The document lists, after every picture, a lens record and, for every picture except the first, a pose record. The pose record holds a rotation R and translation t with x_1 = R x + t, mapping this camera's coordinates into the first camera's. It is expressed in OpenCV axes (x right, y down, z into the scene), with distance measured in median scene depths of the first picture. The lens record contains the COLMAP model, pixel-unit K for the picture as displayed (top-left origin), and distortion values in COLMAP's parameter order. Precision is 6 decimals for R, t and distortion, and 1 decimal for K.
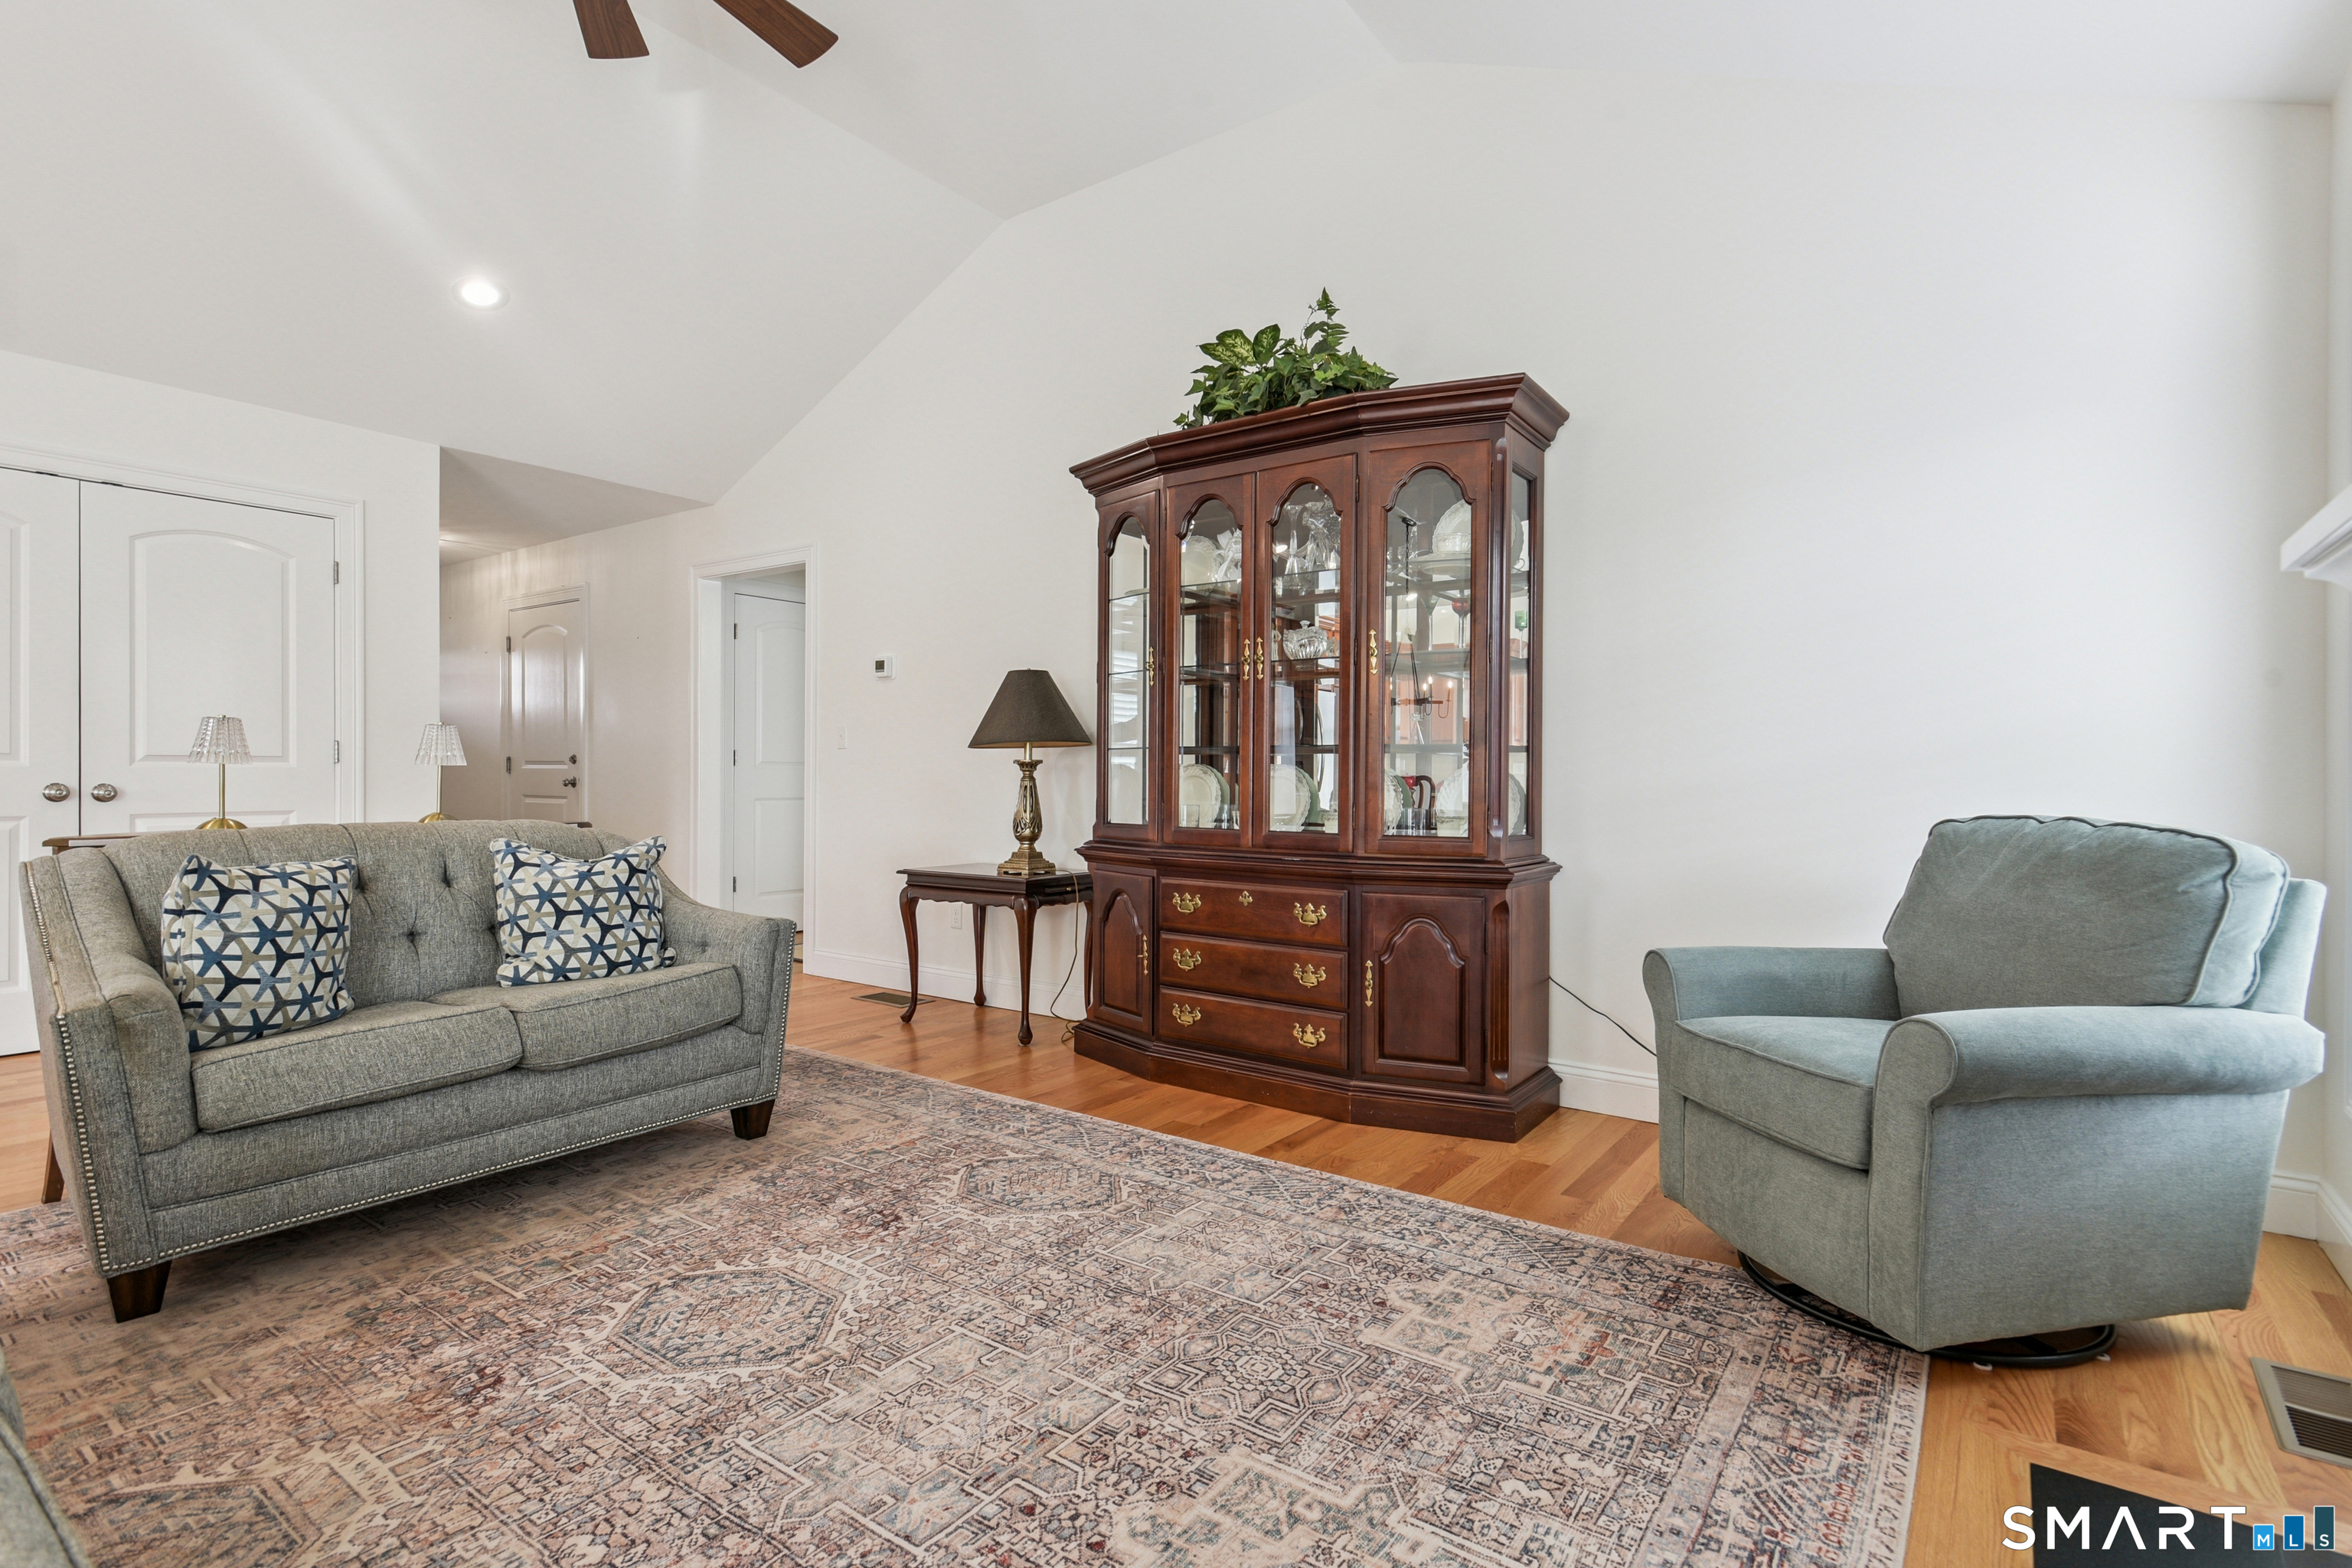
lens RADIAL K [[1120.2, 0, 1188.2], [0, 1120.2, 777.6], [0, 0, 1]] dist [0.021028, -0.000495]
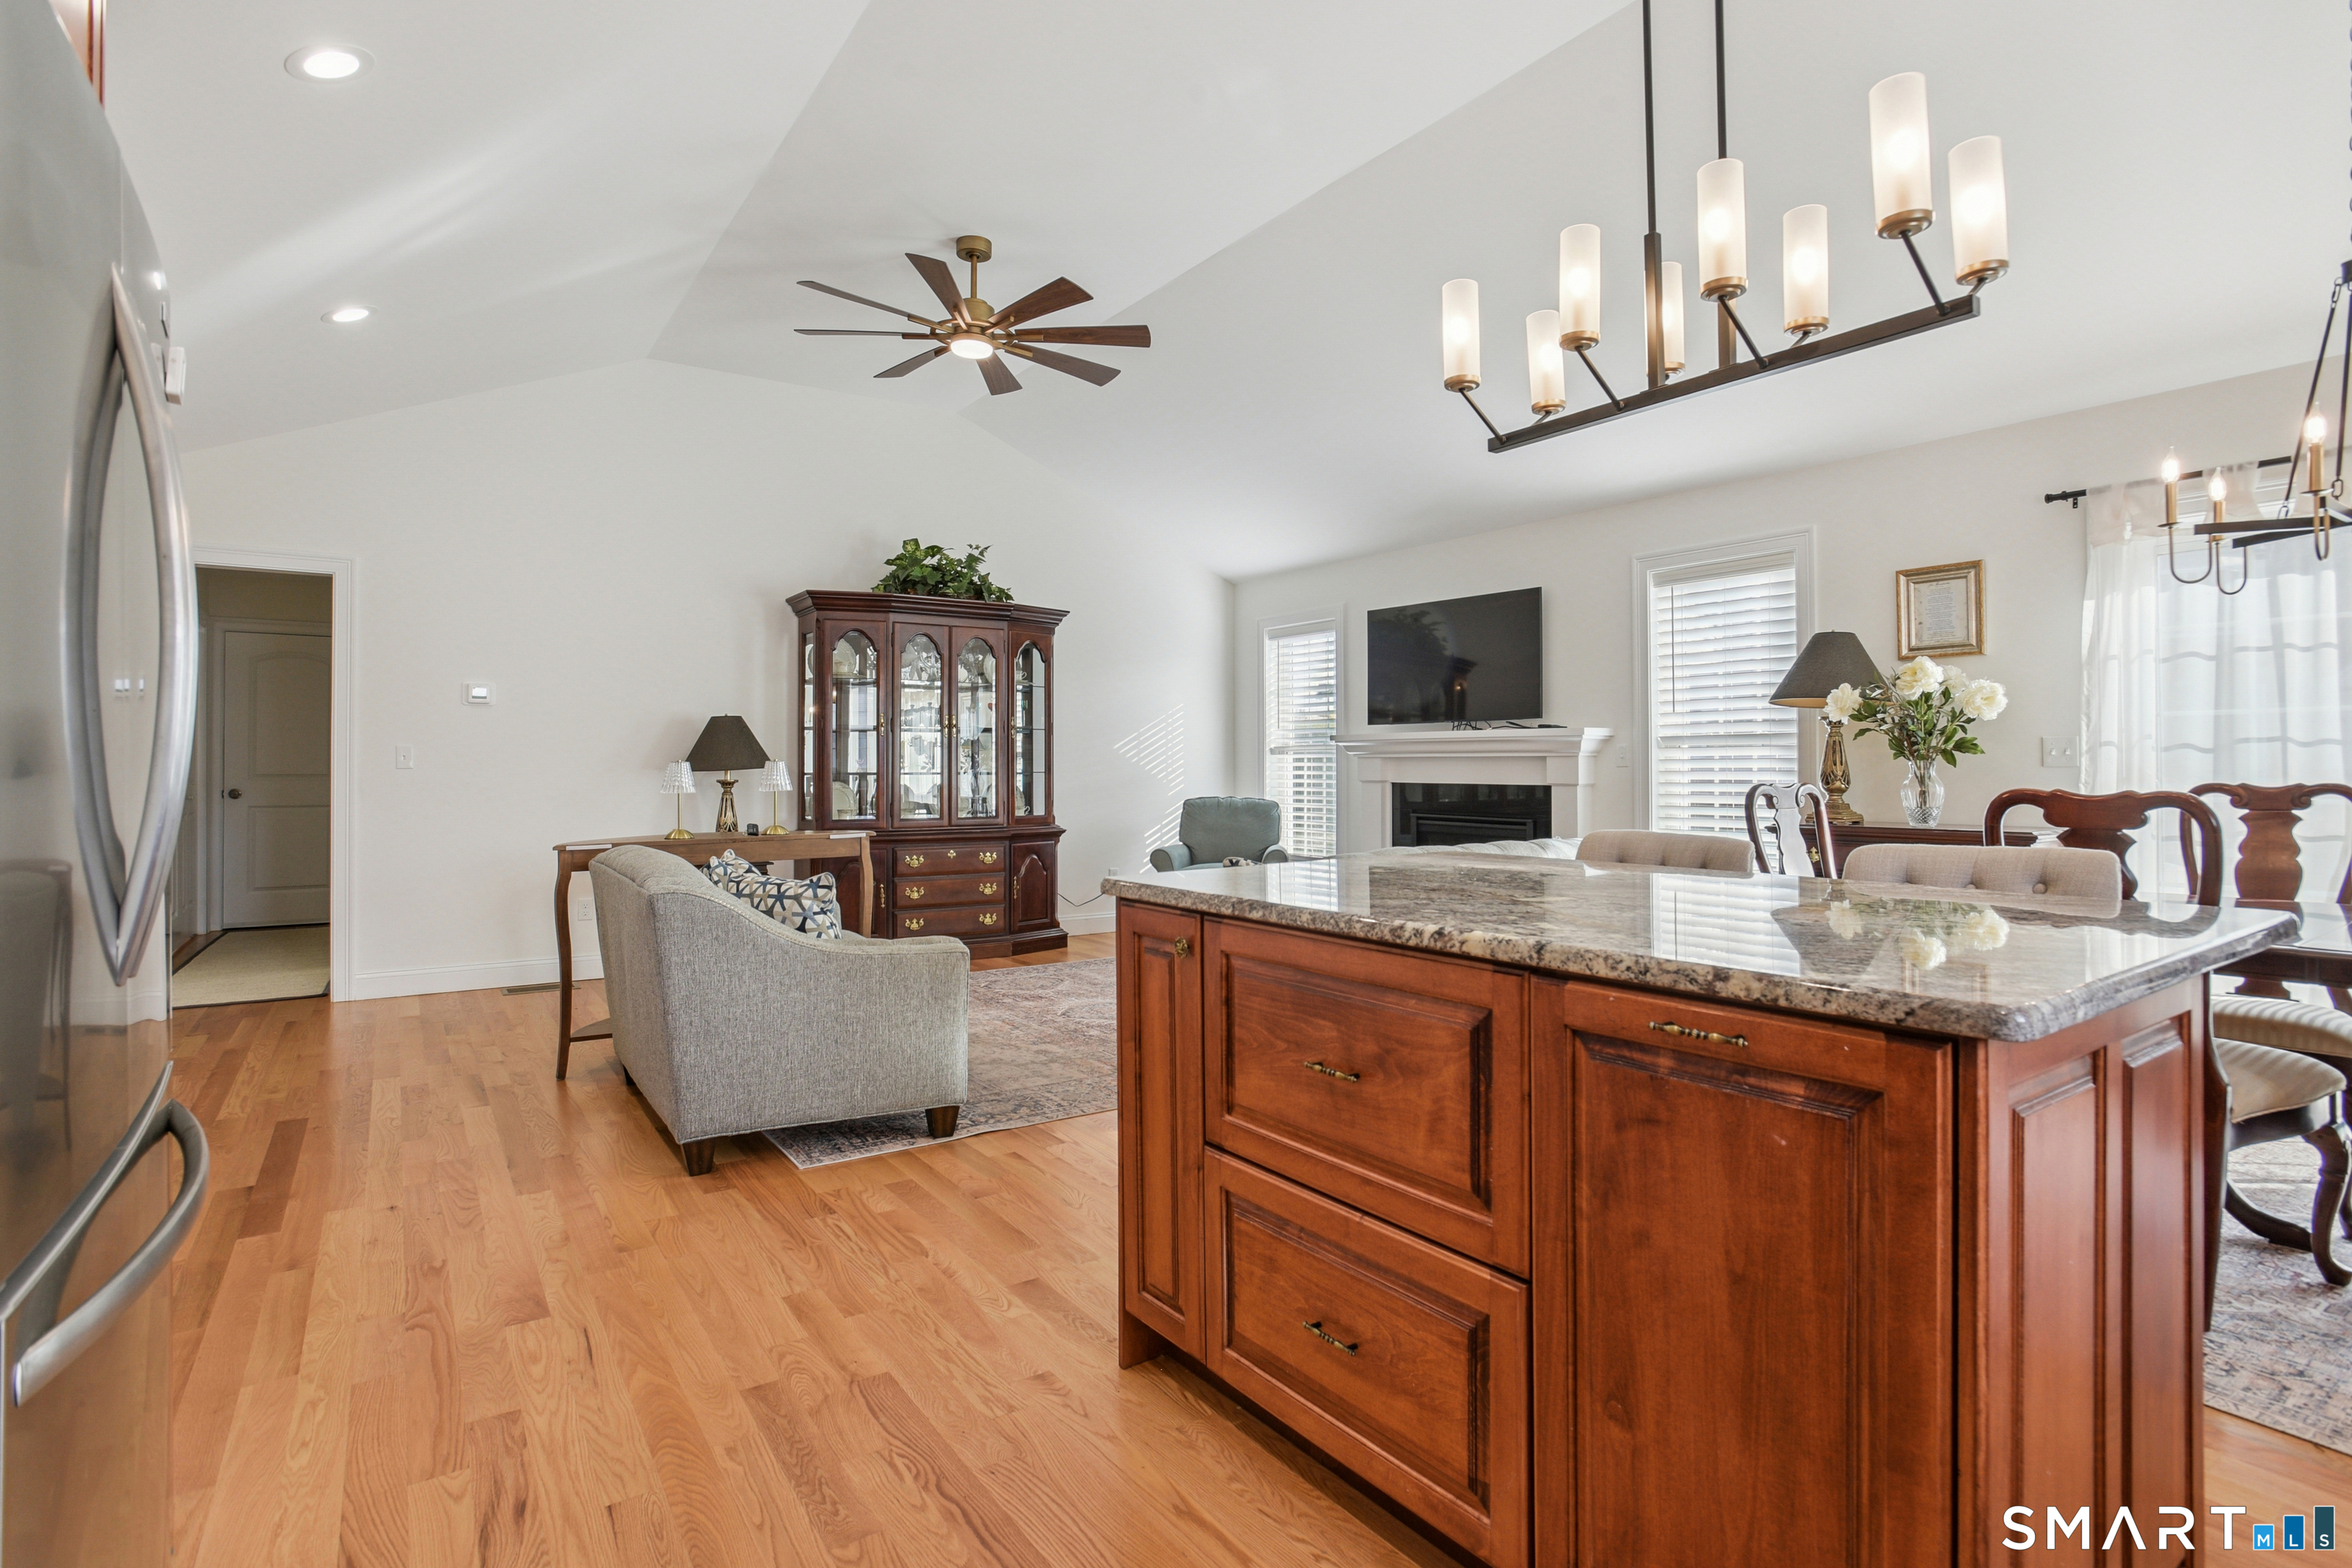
lens RADIAL K [[1170.3, 0, 1176.0], [0, 1170.3, 732.8], [0, 0, 1]] dist [-0.000234, 0.000027]
pose [[0.346670, 0.023814, 0.937685, -2.234332], [0.006656, 0.999590, -0.027847, -0.051424], [-0.937963, 0.015895, 0.346370, -0.044215]]
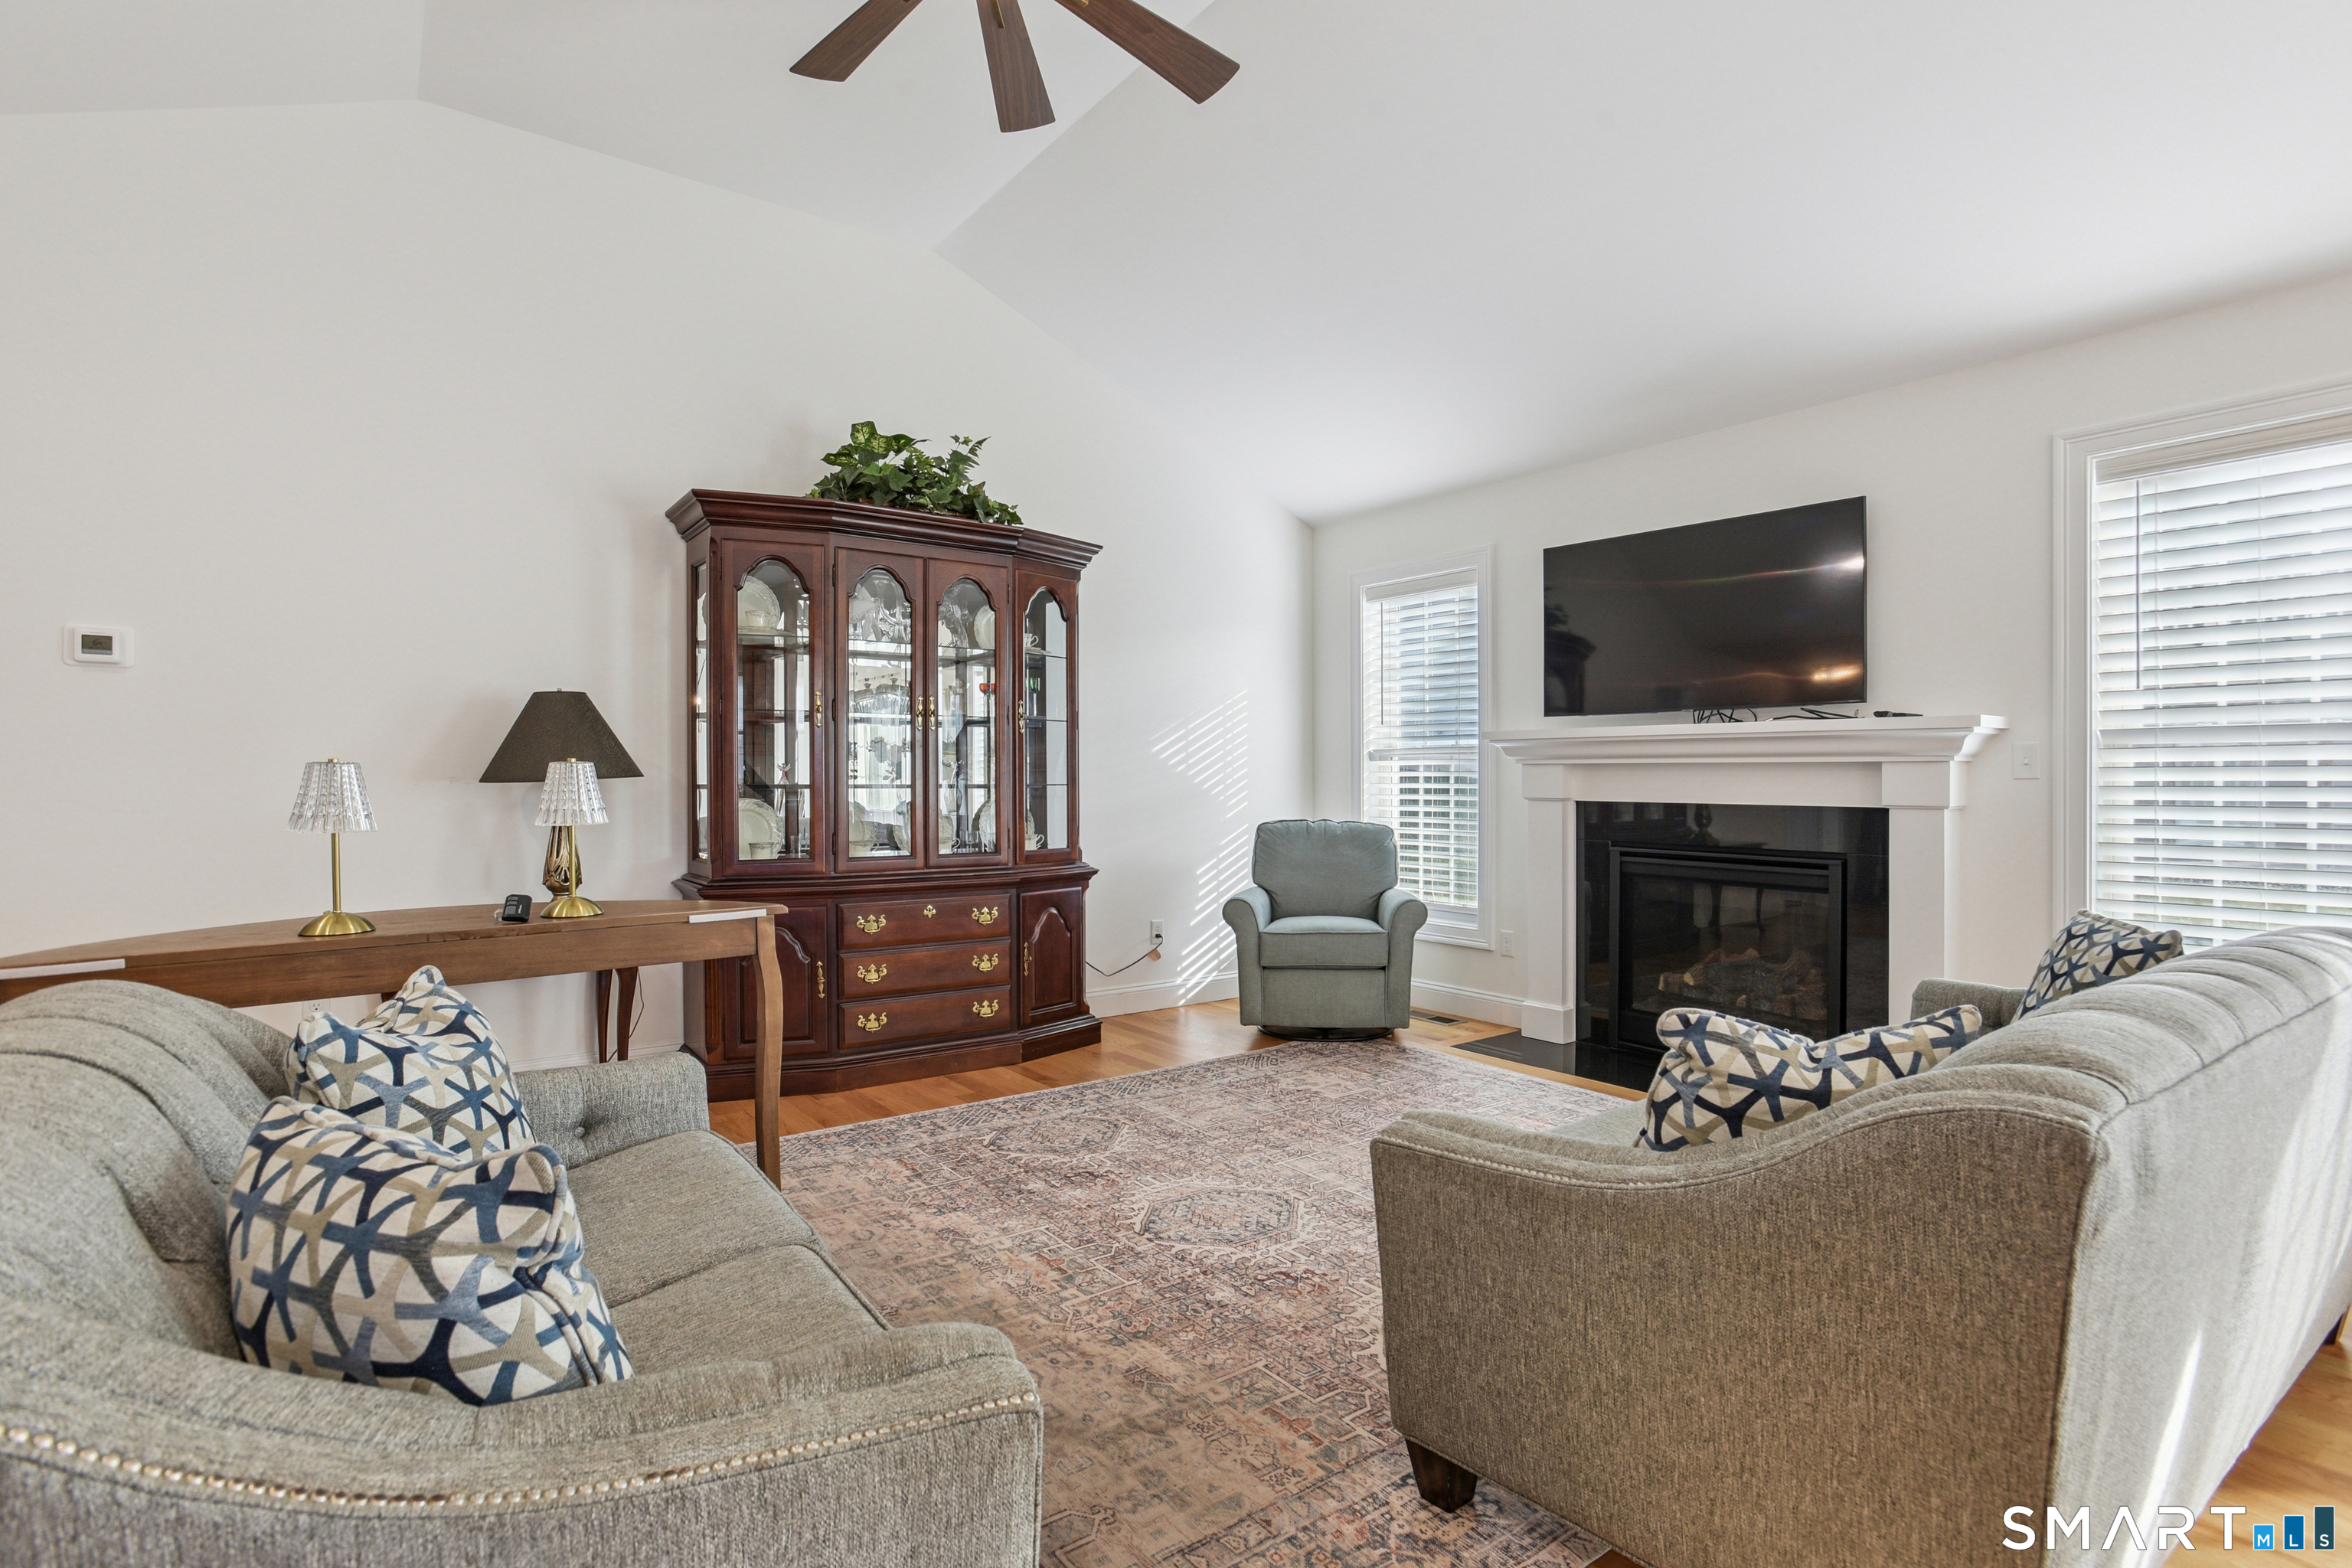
lens RADIAL K [[1129.9, 0, 1176.0], [0, 1129.9, 784.0], [0, 0, 1]] dist [-0.003787, 0.000117]
pose [[0.310241, -0.007615, 0.950627, -1.381983], [0.004153, 0.999969, 0.006654, -0.049756], [-0.950649, 0.001884, 0.310263, 0.495309]]
